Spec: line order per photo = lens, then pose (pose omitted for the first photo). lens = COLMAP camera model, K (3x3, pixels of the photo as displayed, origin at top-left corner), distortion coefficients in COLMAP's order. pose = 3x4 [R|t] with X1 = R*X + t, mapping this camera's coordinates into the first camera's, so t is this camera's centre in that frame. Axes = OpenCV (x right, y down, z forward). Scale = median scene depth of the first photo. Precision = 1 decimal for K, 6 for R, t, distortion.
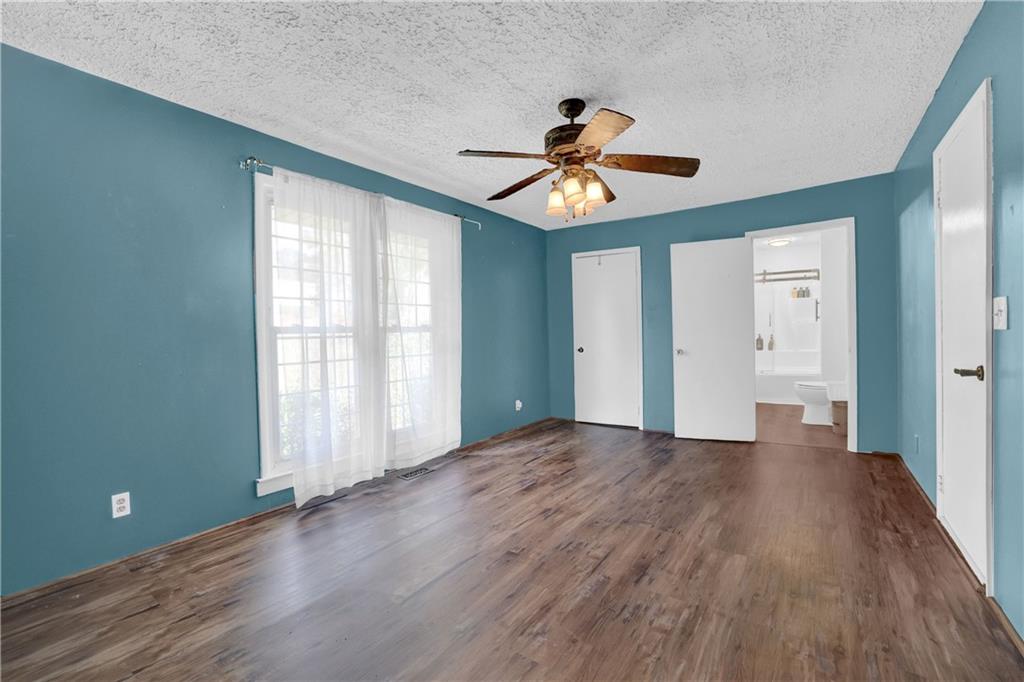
lens RADIAL K [[436.0, 0, 512.1], [0, 436.0, 342.8], [0, 0, 1]] dist [-0.031256, 0.011797]
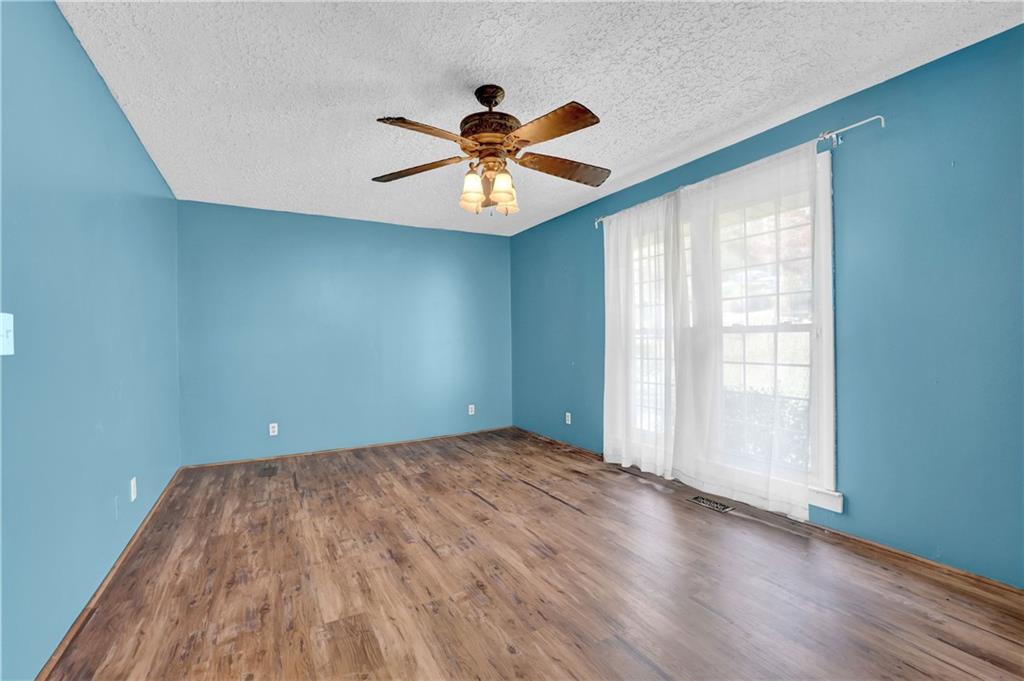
lens RADIAL K [[436.0, 0, 510.0], [0, 436.0, 336.2], [0, 0, 1]] dist [-0.031256, 0.011797]
pose [[-0.422190, 0.016915, -0.906349, 1.092952], [0.004397, 0.999852, 0.016612, -0.053709], [0.906497, 0.003028, -0.422202, 1.611725]]
